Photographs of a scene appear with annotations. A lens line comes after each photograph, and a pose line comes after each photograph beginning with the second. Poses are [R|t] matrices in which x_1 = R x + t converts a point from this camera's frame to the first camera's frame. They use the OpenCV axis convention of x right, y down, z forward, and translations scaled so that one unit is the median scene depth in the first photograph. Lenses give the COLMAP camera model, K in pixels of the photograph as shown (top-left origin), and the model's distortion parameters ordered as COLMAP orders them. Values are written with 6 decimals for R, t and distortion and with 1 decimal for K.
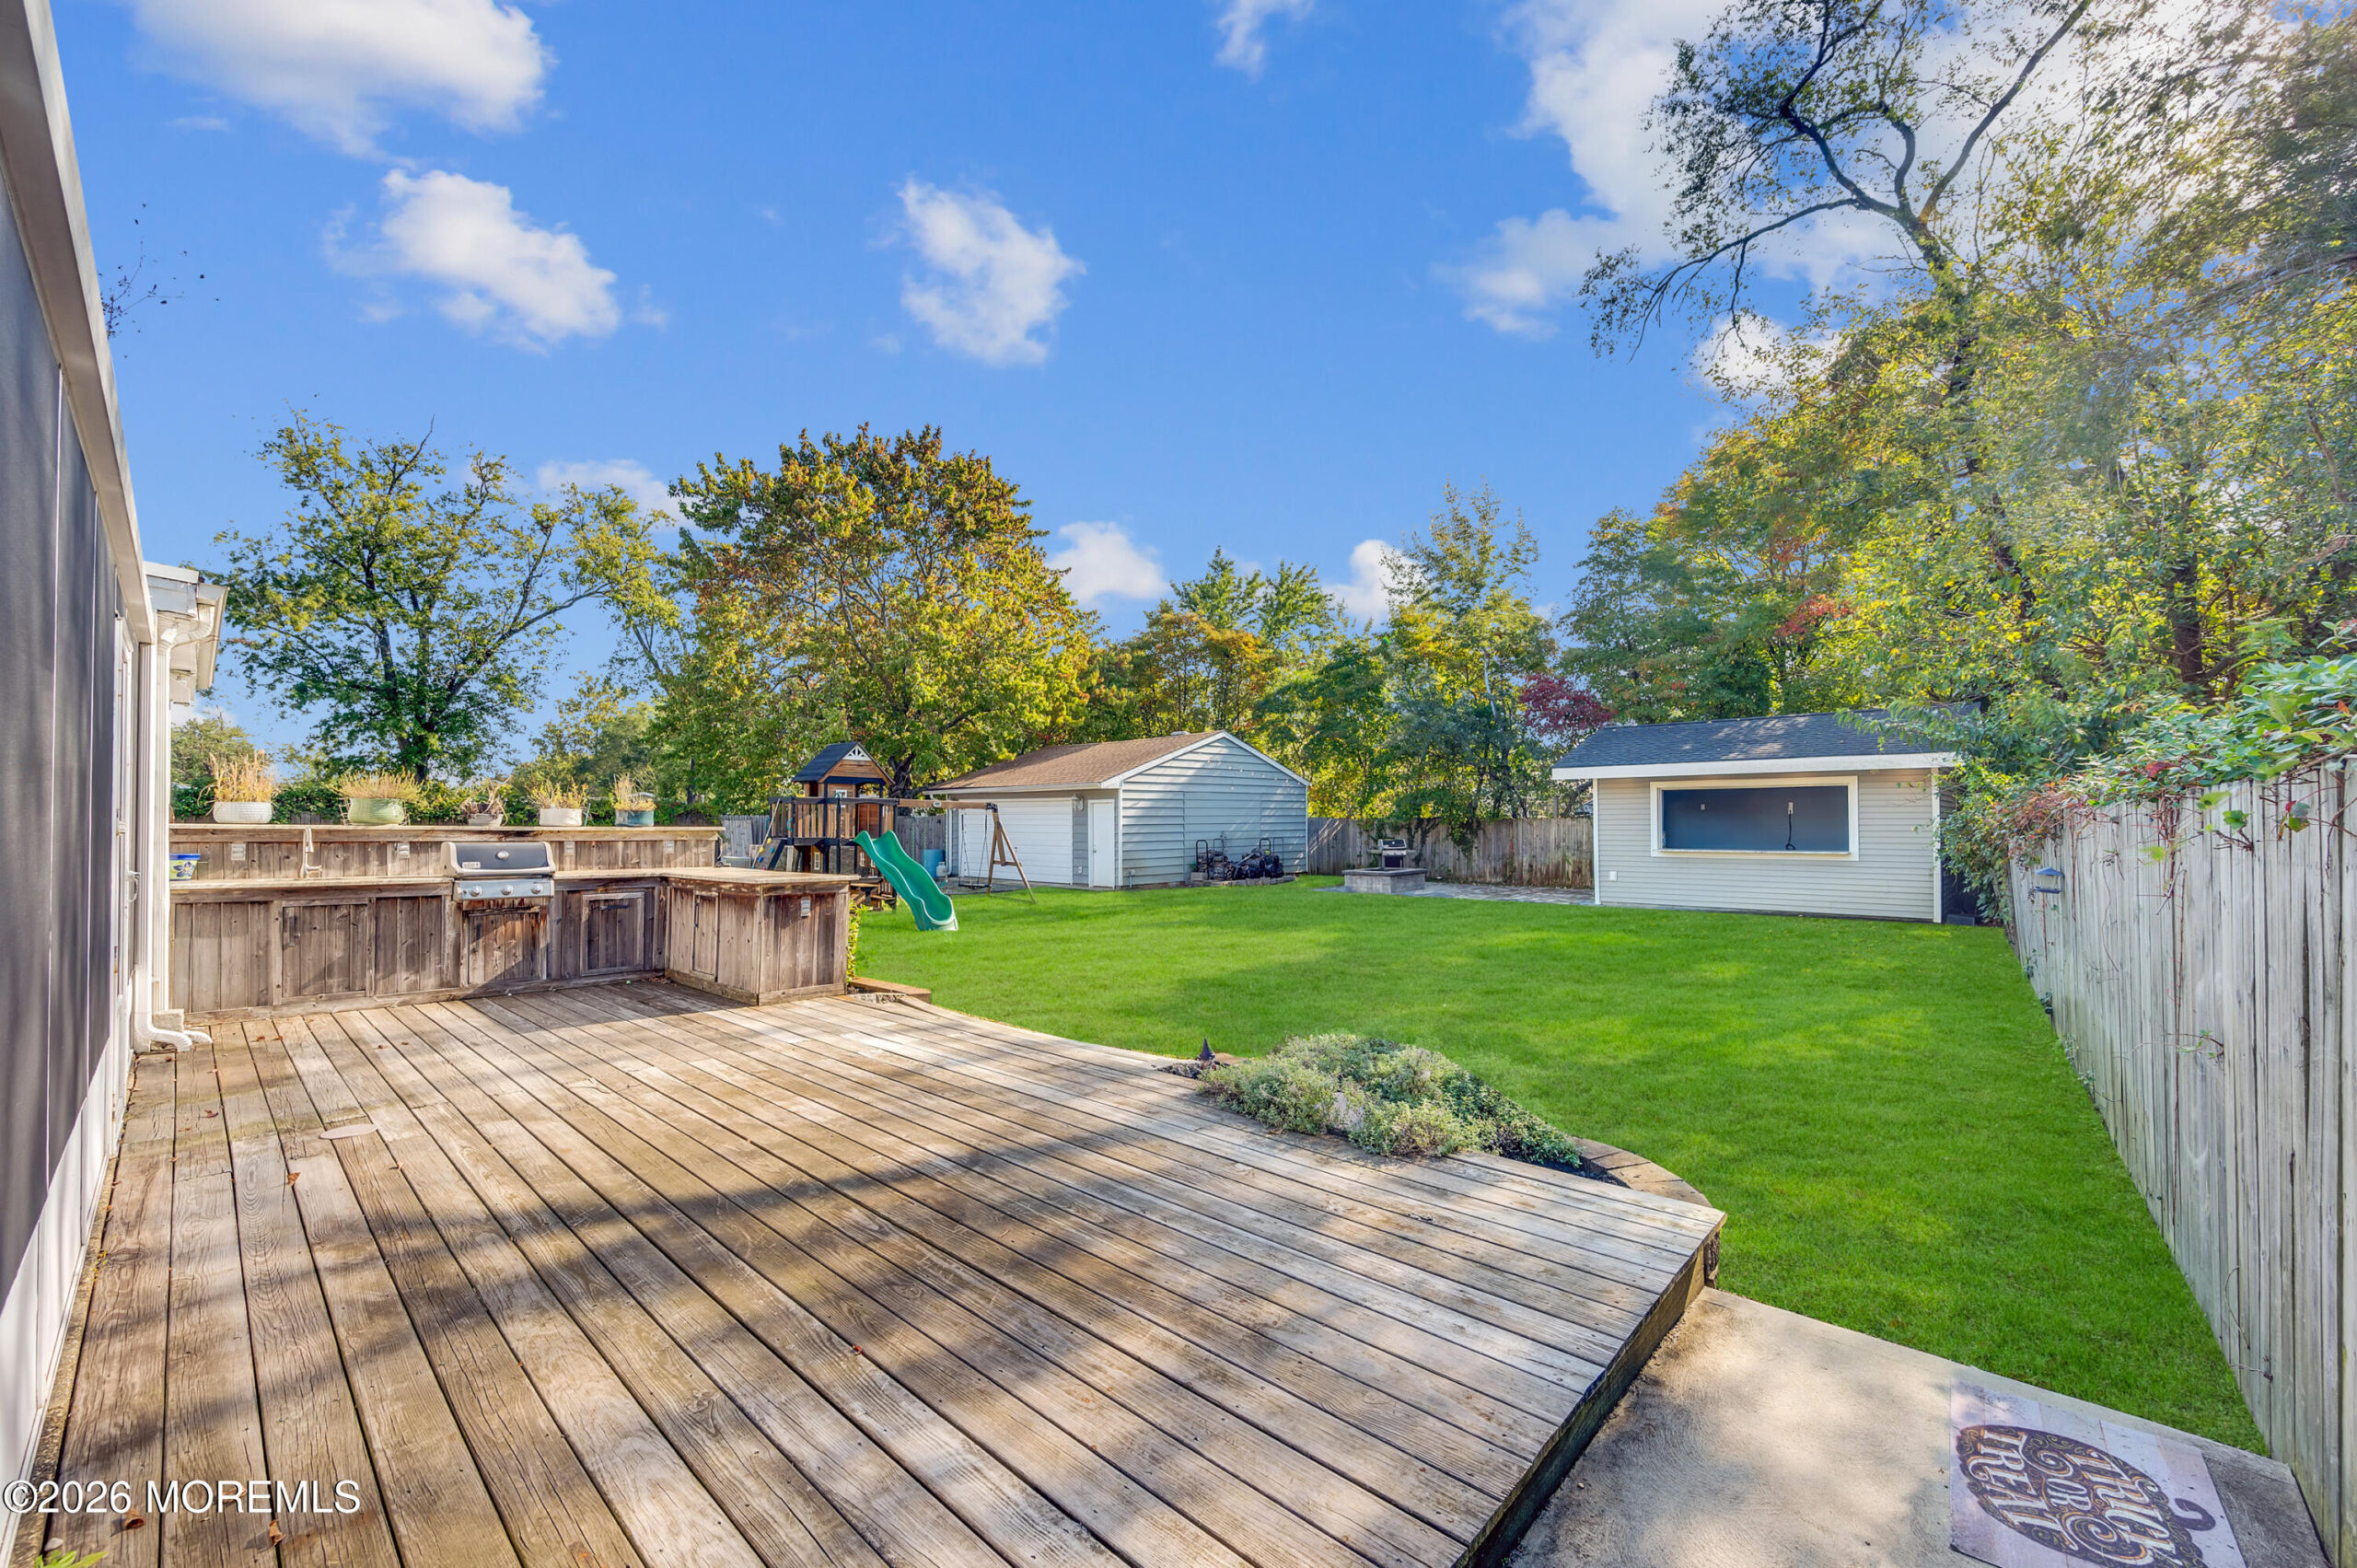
lens RADIAL K [[928.8, 0, 1176.3], [0, 928.8, 822.6], [0, 0, 1]] dist [-0.003813, 0.000092]
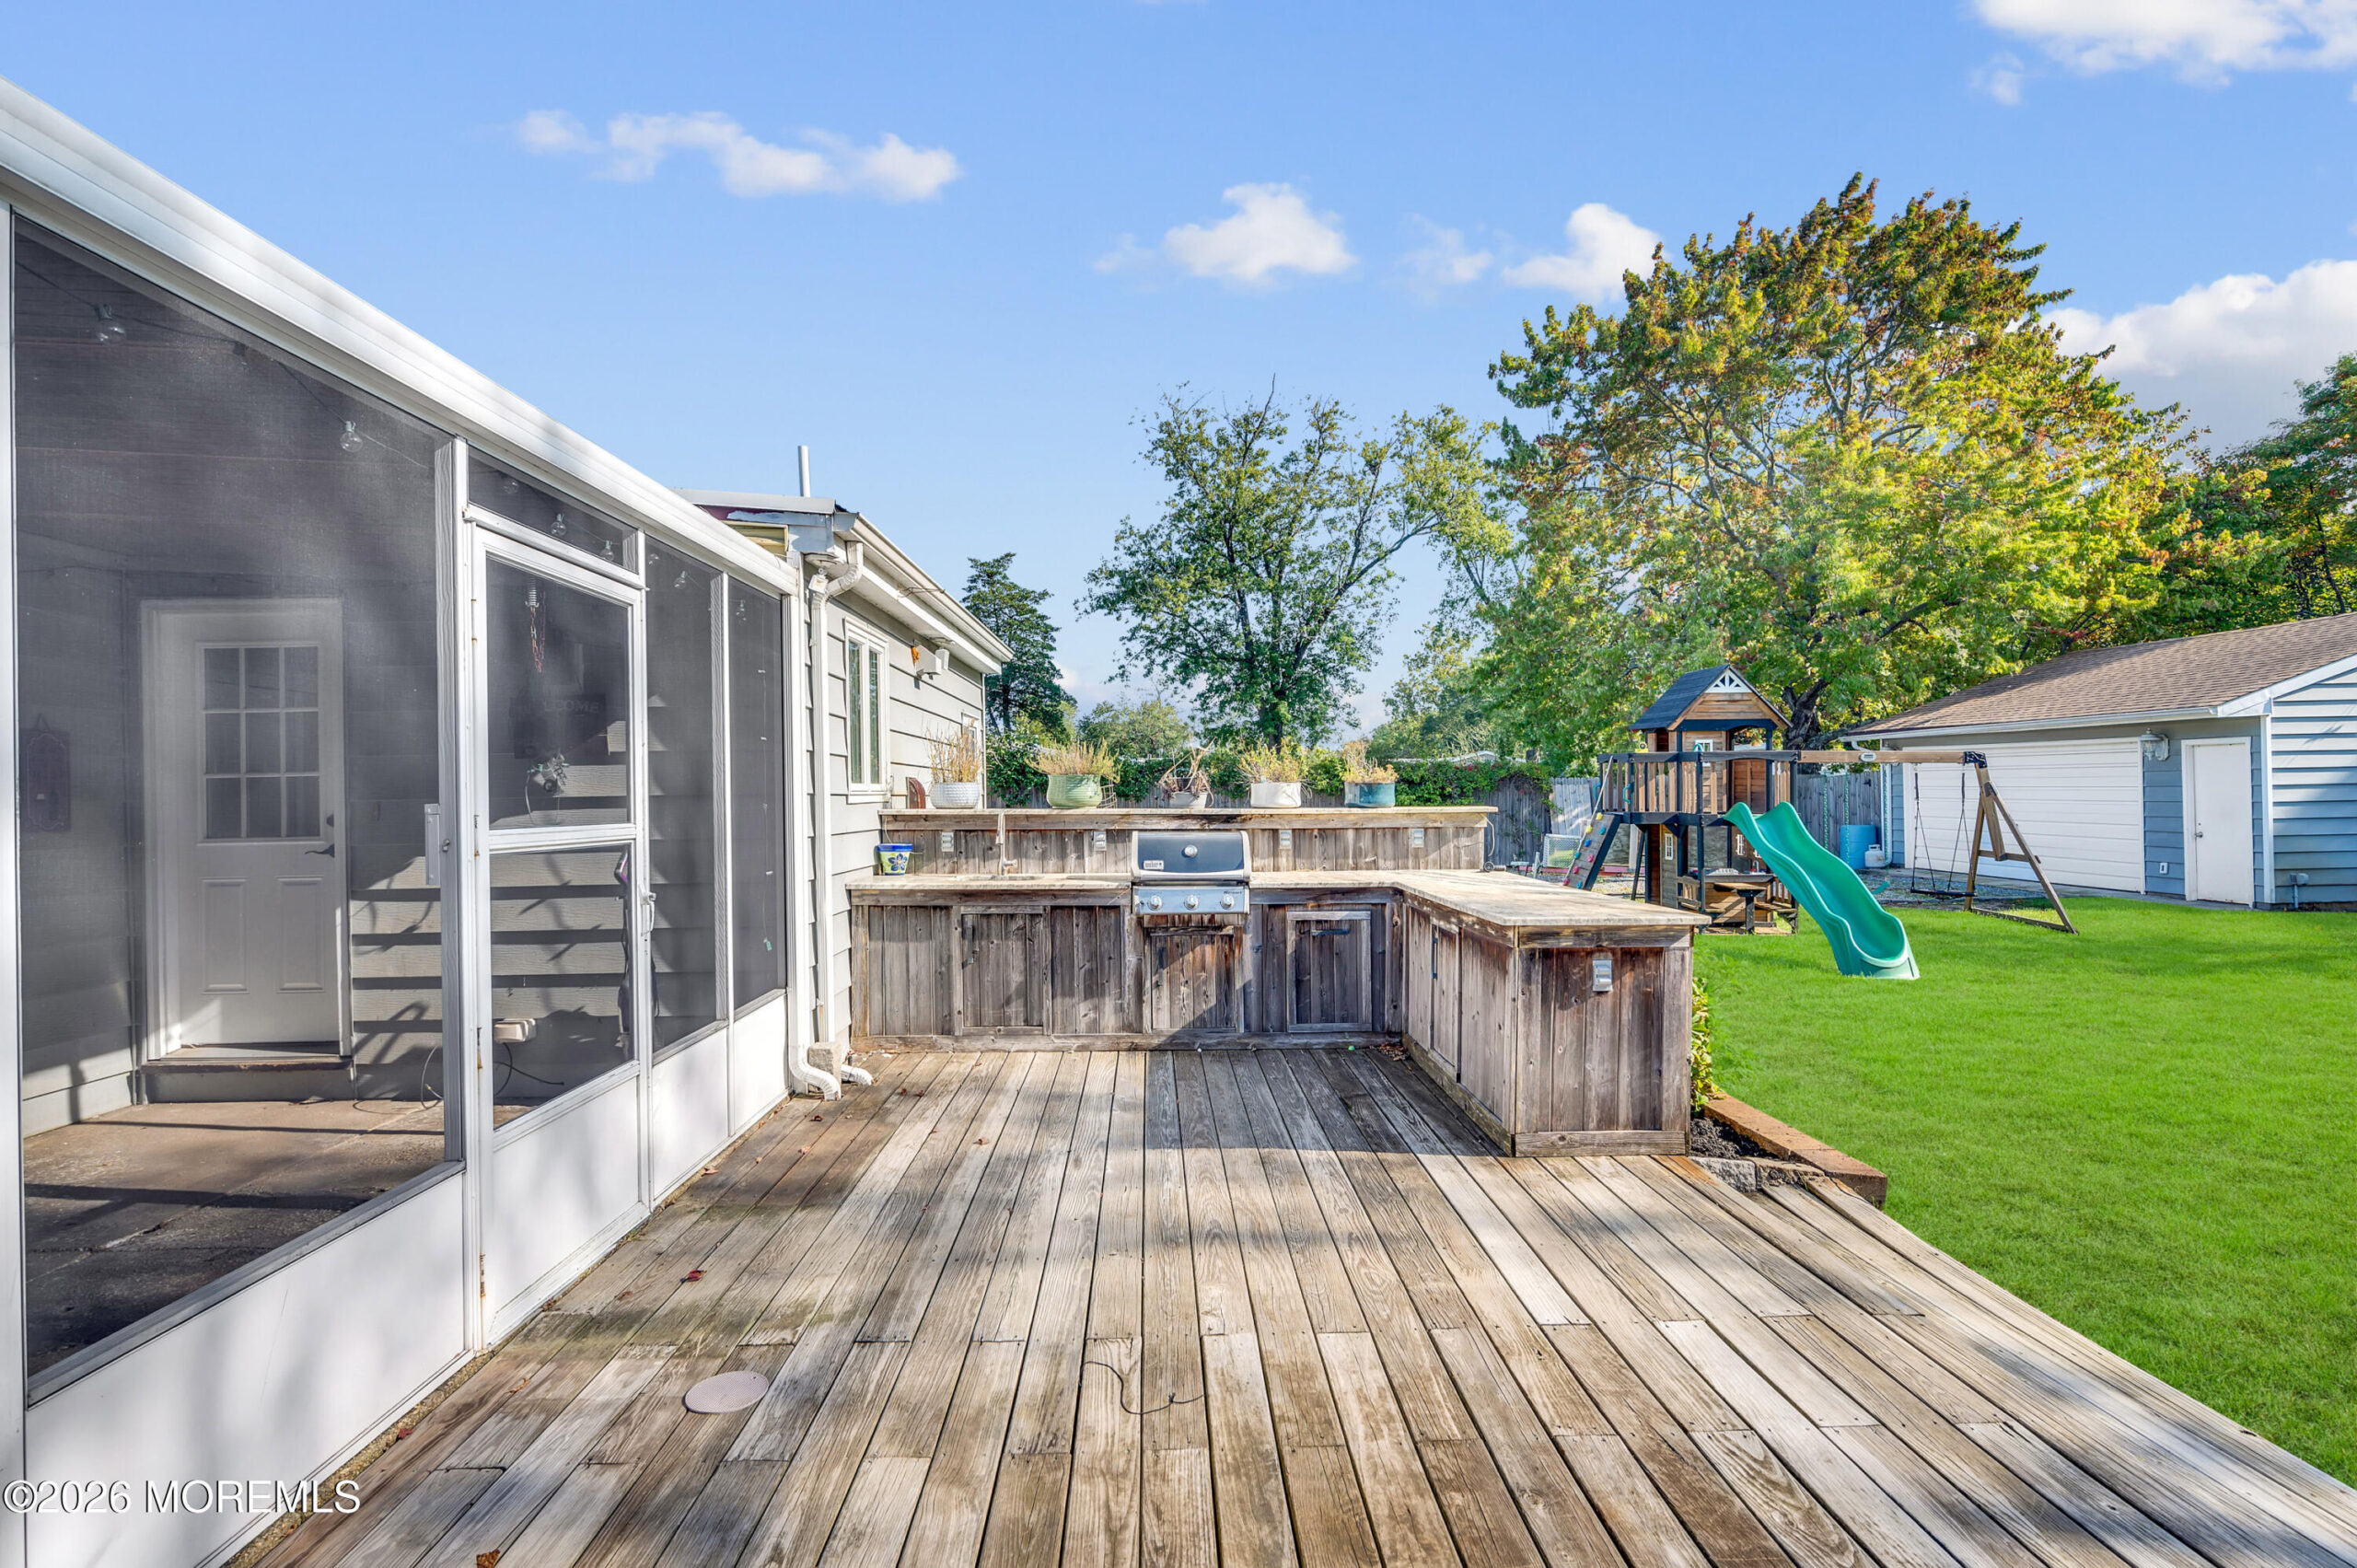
lens RADIAL K [[1123.6, 0, 1175.7], [0, 1123.6, 793.1], [0, 0, 1]] dist [0.001383, 0.000162]
pose [[0.698176, -0.006973, -0.715892, -0.032679], [0.014243, 0.999890, 0.004152, -0.003716], [0.715784, -0.013095, 0.698199, 0.108719]]
